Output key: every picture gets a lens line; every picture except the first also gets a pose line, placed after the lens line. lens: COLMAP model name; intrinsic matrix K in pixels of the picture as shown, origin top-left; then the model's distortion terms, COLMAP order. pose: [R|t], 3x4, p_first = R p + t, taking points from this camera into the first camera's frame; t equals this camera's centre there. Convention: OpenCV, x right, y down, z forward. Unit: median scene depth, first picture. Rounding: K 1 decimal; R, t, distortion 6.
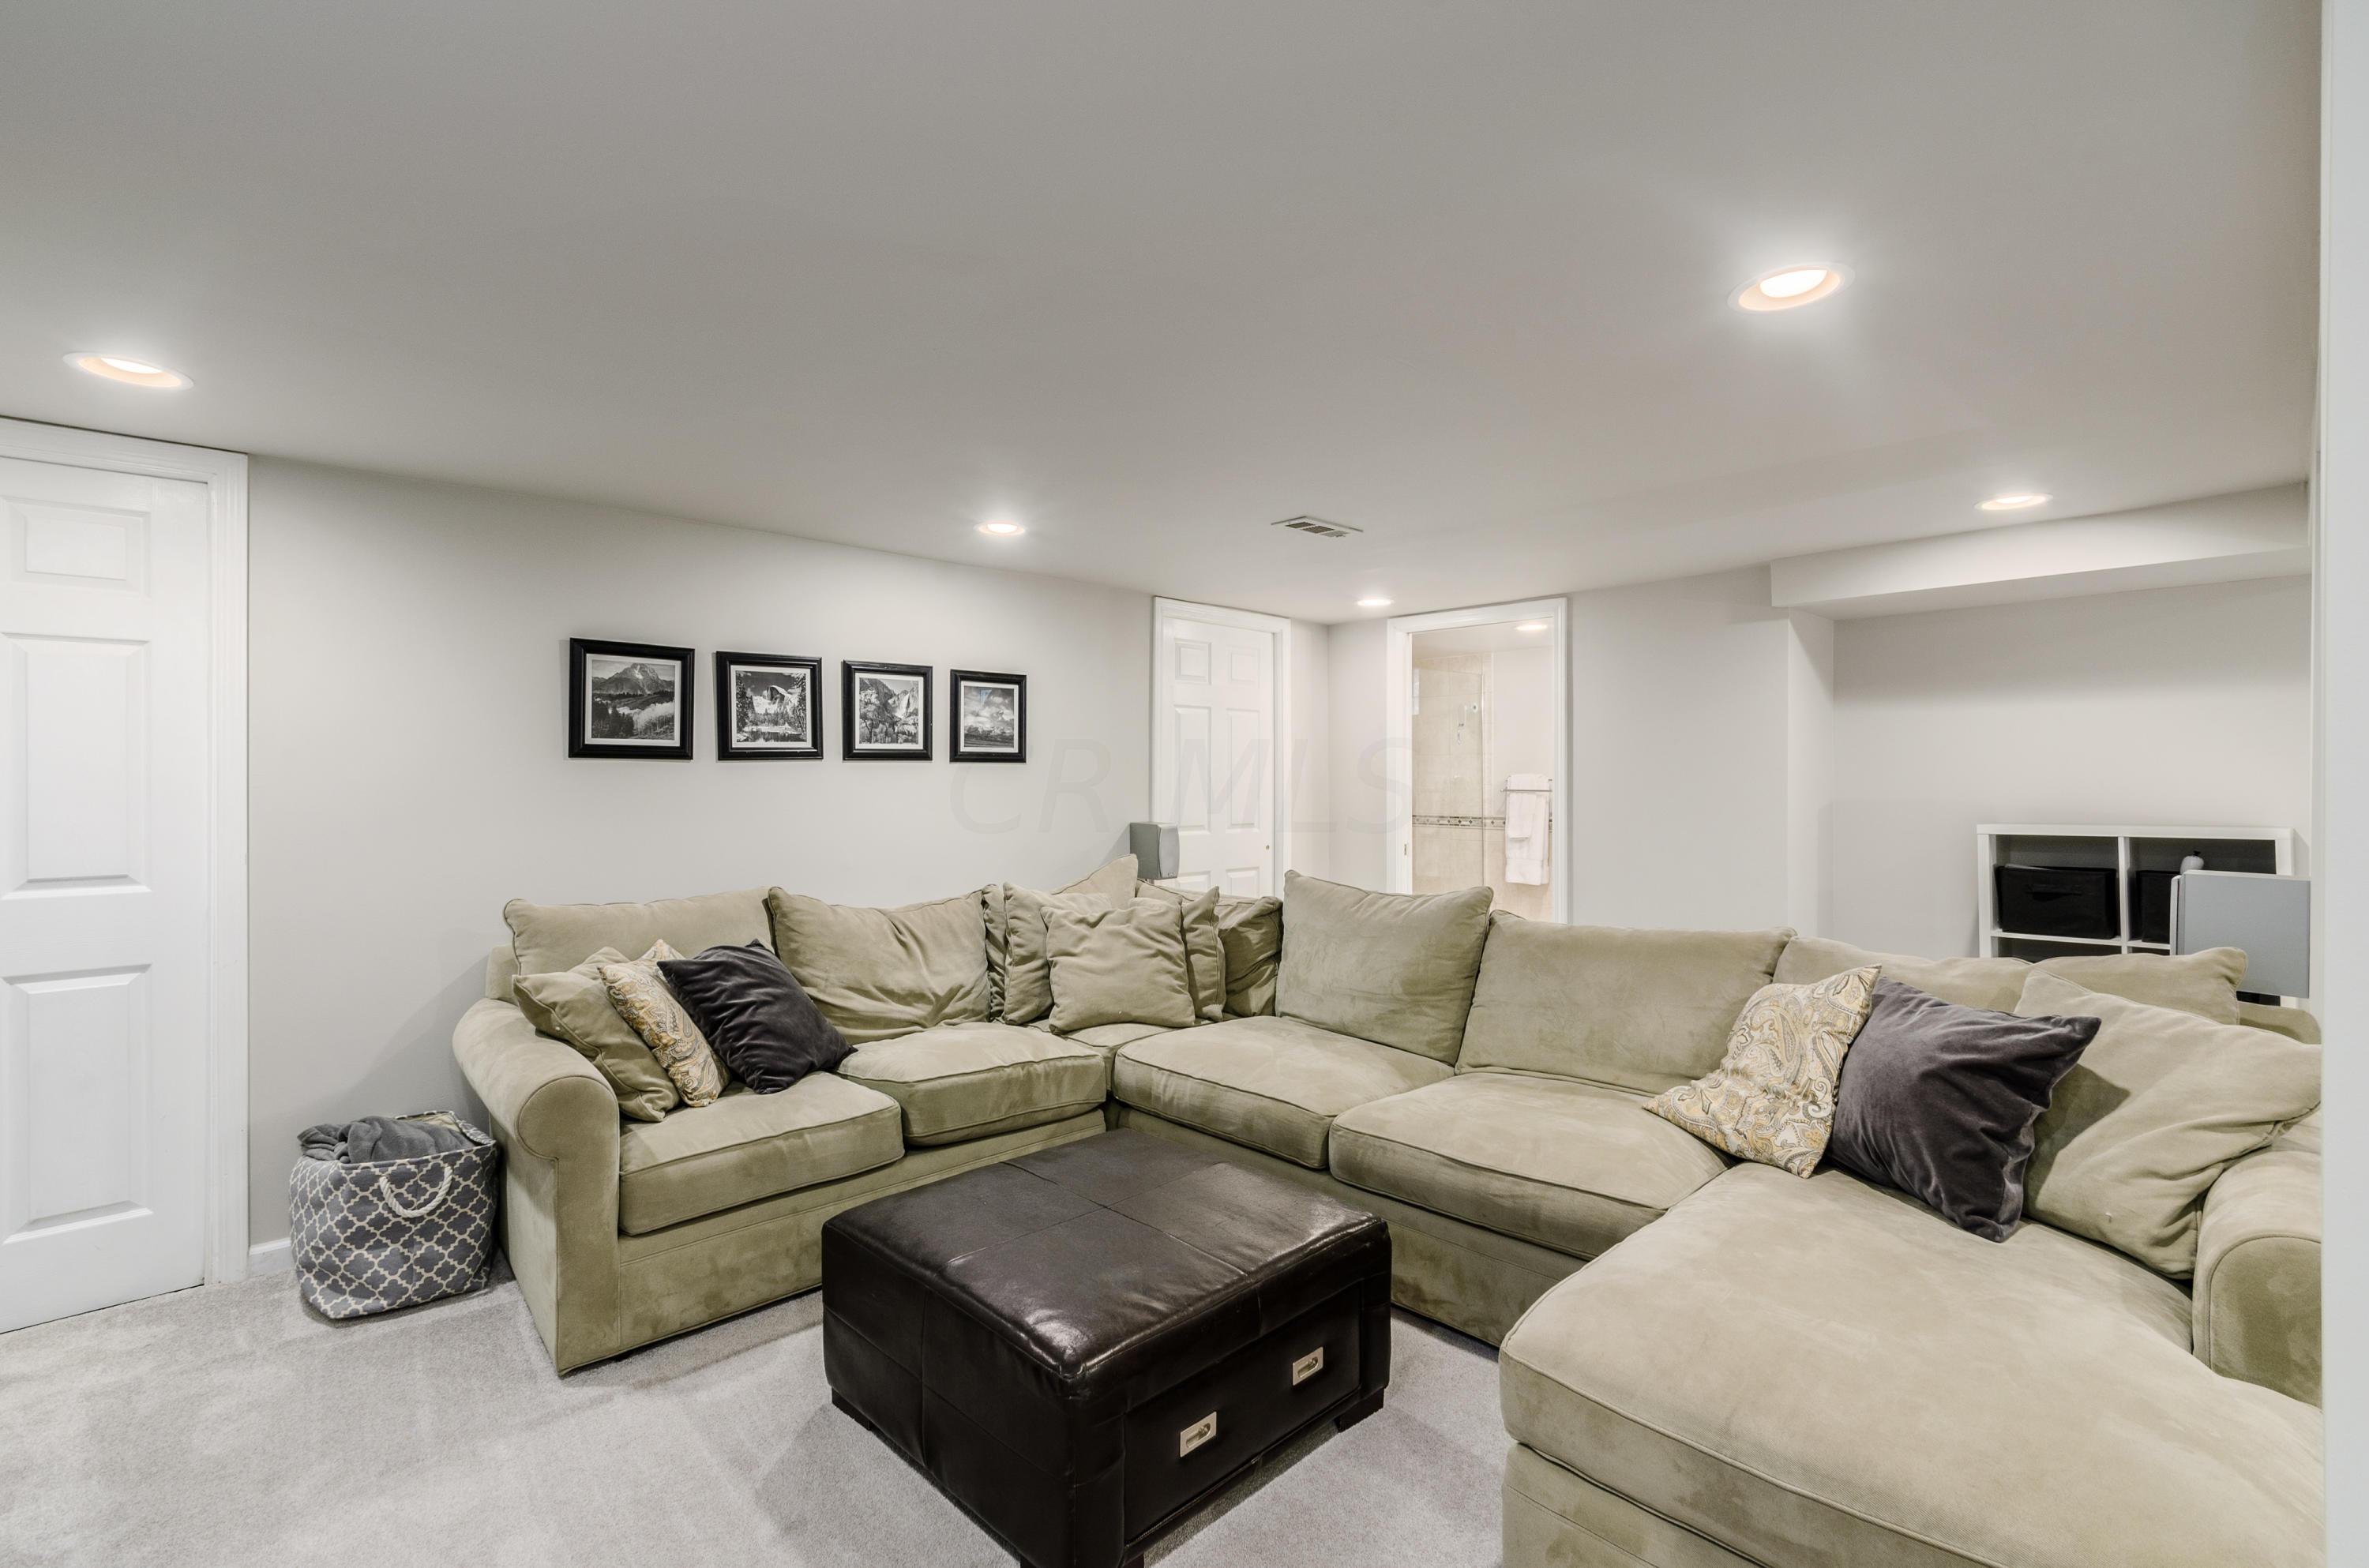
lens RADIAL K [[1073.5, 0, 1185.1], [0, 1073.5, 789.4], [0, 0, 1]] dist [0.003261, -0.002939]
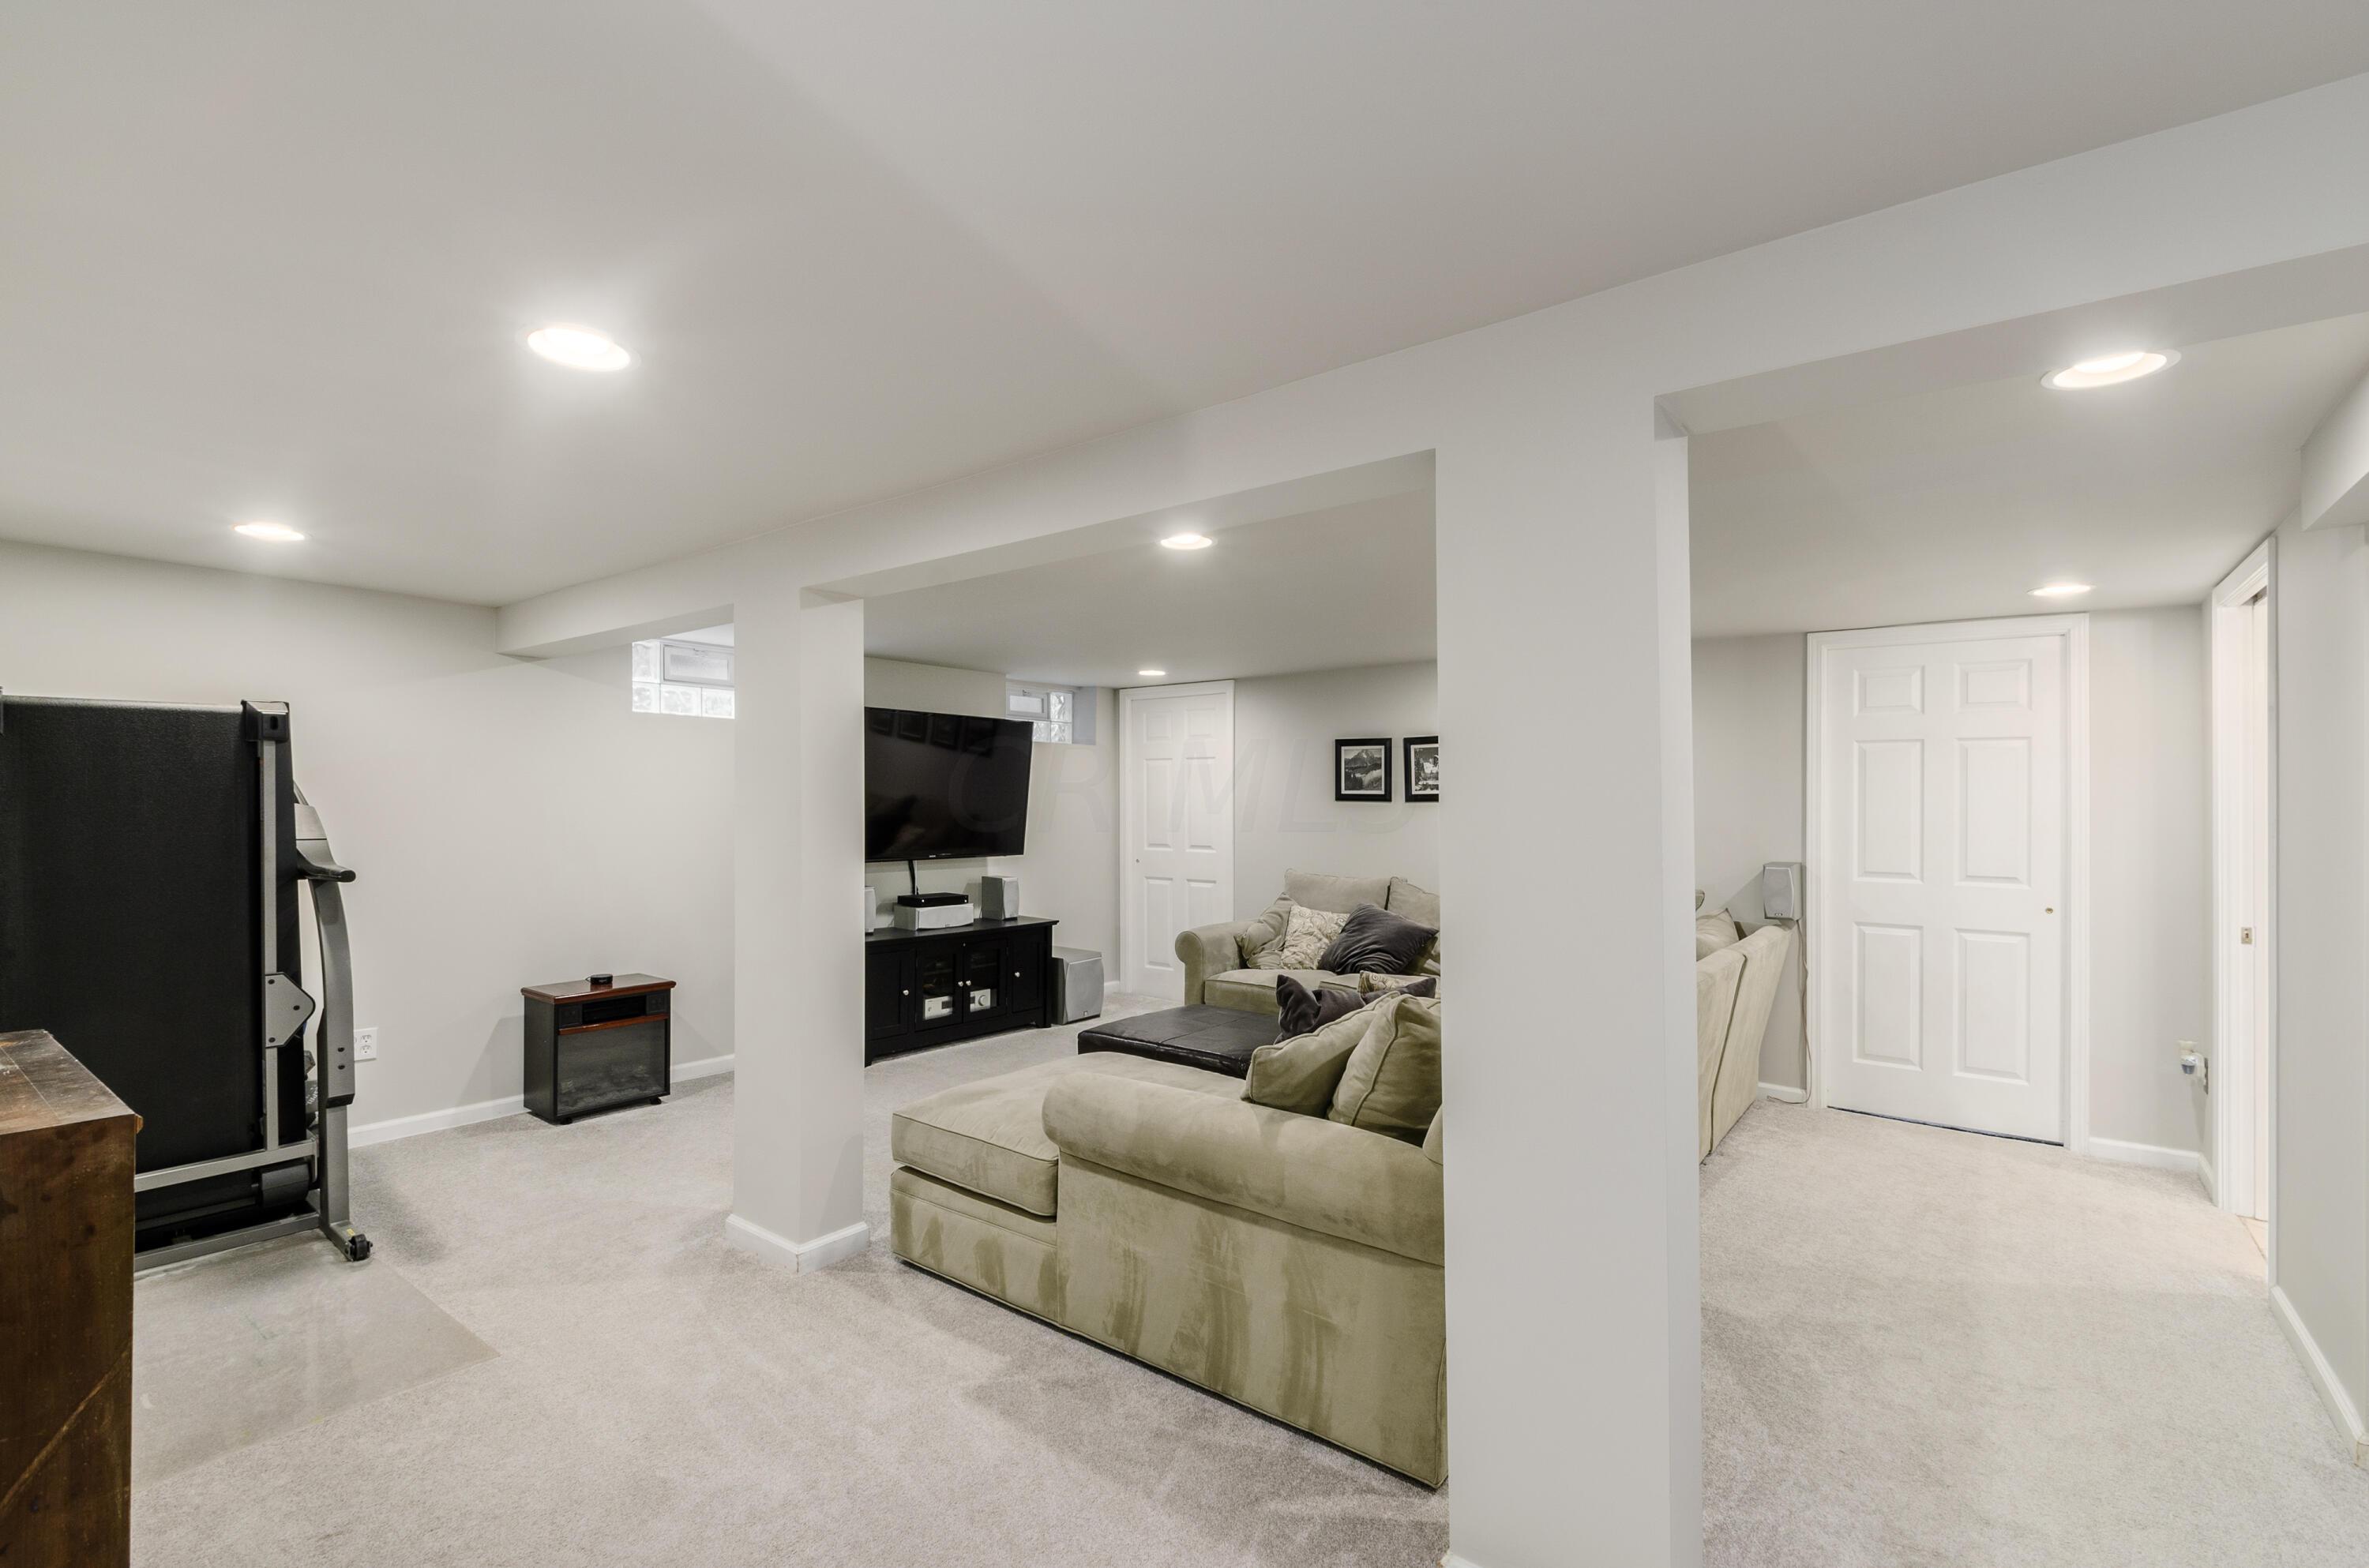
lens RADIAL K [[1073.5, 0, 1181.0], [0, 1073.5, 788.6], [0, 0, 1]] dist [0.003261, -0.002939]
pose [[0.149104, -0.015851, -0.988695, 1.258086], [-0.028027, 0.999402, -0.020250, -0.004080], [0.988424, 0.030729, 0.148570, 0.419848]]
